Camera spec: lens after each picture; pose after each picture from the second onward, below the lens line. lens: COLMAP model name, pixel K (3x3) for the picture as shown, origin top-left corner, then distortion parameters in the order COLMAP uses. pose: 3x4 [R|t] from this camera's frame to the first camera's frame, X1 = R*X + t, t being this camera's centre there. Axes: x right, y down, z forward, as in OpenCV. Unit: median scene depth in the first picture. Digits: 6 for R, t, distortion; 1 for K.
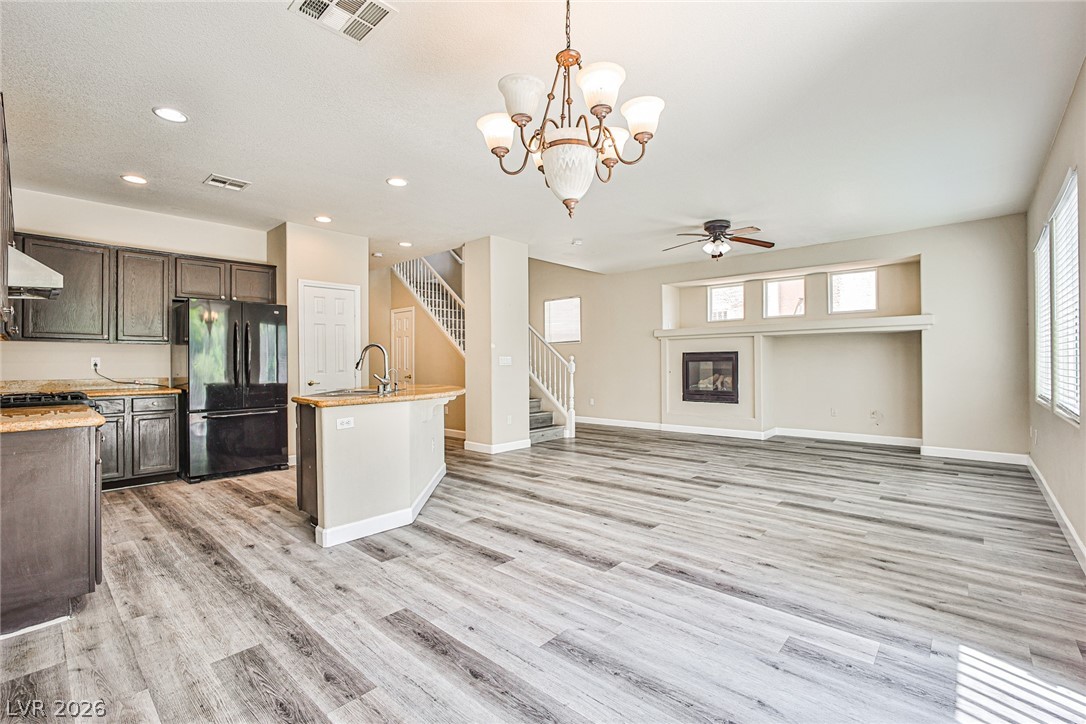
lens RADIAL K [[475.7, 0, 537.8], [0, 475.7, 362.4], [0, 0, 1]] dist [-0.048426, 0.021444]
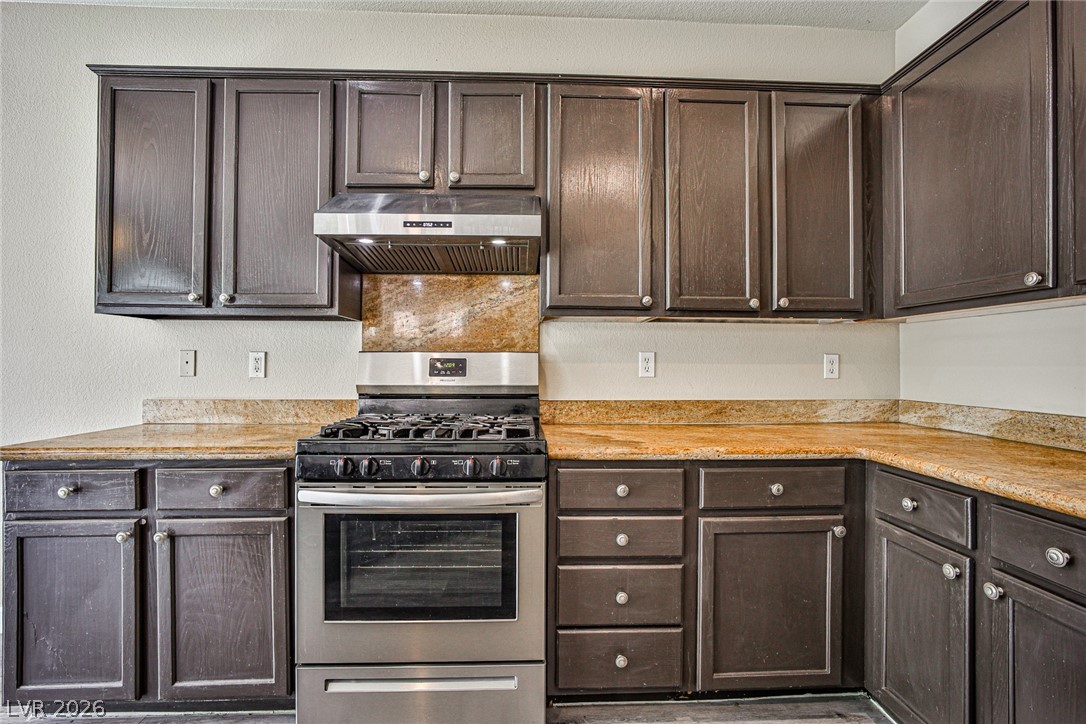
lens RADIAL K [[484.5, 0, 546.6], [0, 484.5, 360.0], [0, 0, 1]] dist [-0.038293, 0.015806]
pose [[-0.706775, -0.002709, -0.707433, -0.498957], [0.000611, 0.999990, -0.004441, -0.002723], [0.707438, -0.003571, -0.706766, 0.991109]]
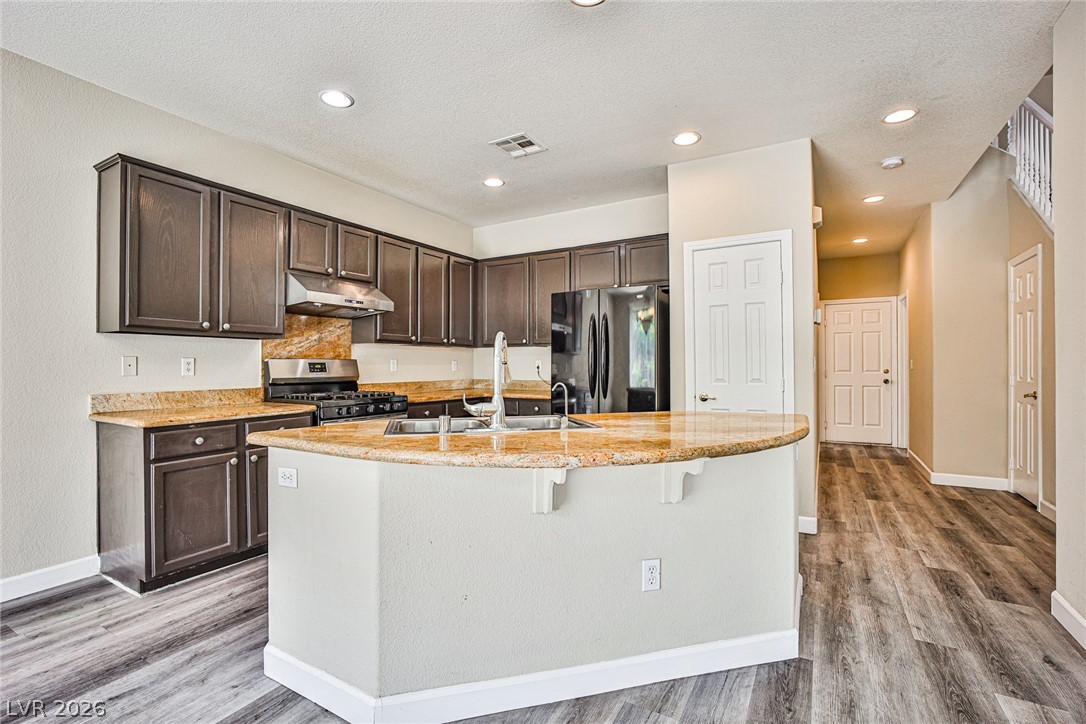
lens RADIAL K [[484.5, 0, 546.6], [0, 484.5, 360.0], [0, 0, 1]] dist [-0.038293, 0.015806]
pose [[0.221927, -0.004906, -0.975051, 0.155611], [0.000700, 0.999988, -0.004872, -0.006586], [0.975063, 0.000399, 0.221928, 0.802312]]
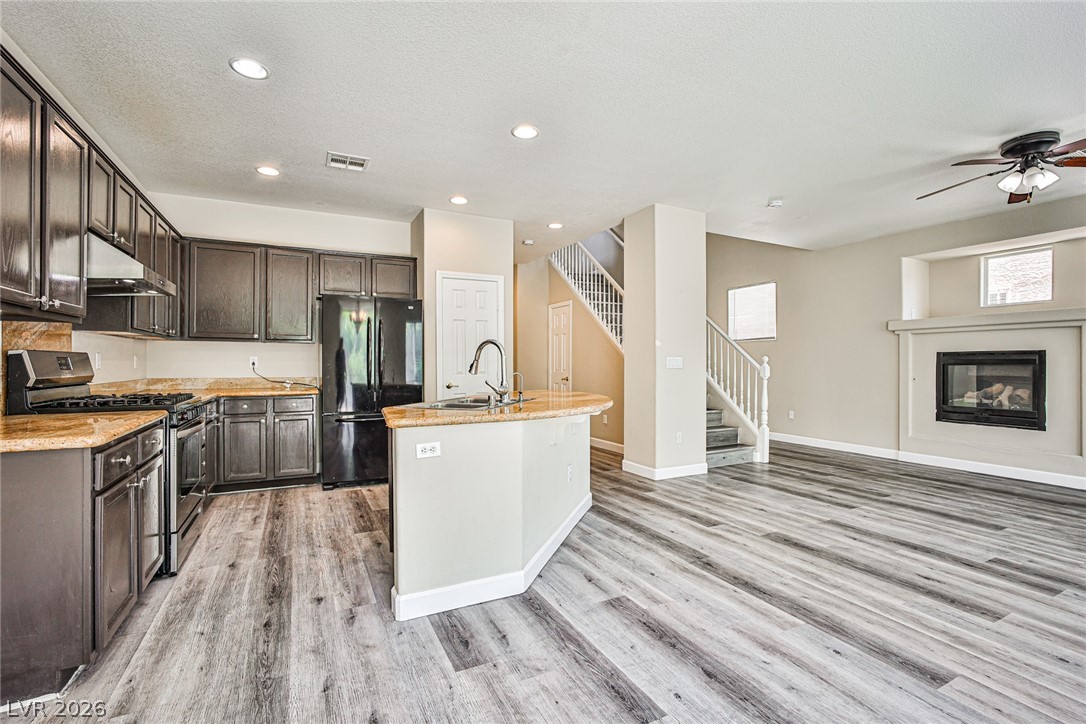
lens RADIAL K [[478.8, 0, 541.3], [0, 478.8, 360.9], [0, 0, 1]] dist [-0.033972, 0.013957]
pose [[0.936141, 0.006560, -0.351564, 0.004519], [-0.007612, 0.999970, -0.001610, -0.004354], [0.351543, 0.004183, 0.936163, 0.257496]]
